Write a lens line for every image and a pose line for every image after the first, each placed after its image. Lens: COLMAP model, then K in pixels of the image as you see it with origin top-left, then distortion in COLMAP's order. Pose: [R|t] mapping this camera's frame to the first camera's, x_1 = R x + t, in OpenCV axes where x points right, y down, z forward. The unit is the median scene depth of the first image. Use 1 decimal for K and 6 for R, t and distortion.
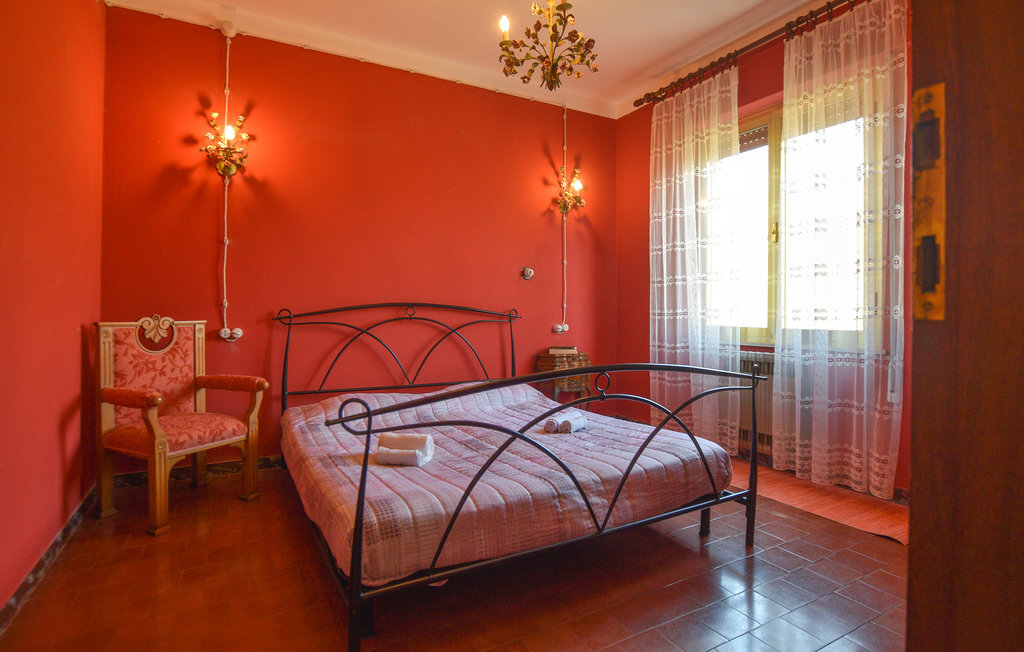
lens RADIAL K [[513.1, 0, 511.7], [0, 513.1, 312.6], [0, 0, 1]] dist [-0.021831, 0.000138]
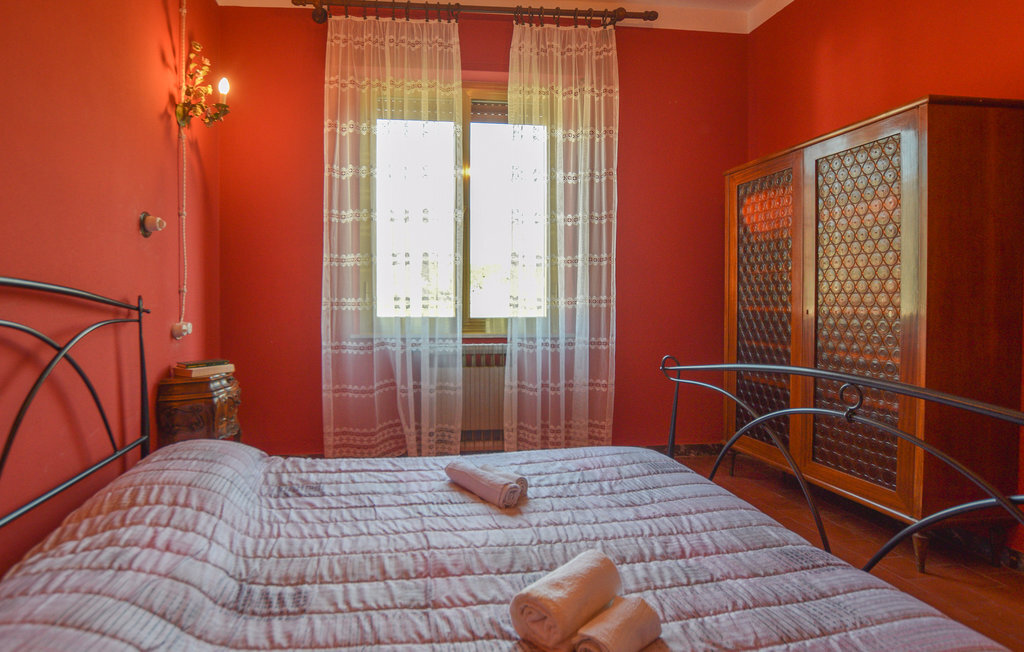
lens RADIAL K [[505.4, 0, 512.2], [0, 505.4, 313.1], [0, 0, 1]] dist [-0.040086, -0.000213]
pose [[0.403460, -0.019484, 0.914790, -0.500447], [0.001212, 0.999784, 0.020760, 0.003734], [-0.914996, -0.007267, 0.403397, 0.875605]]
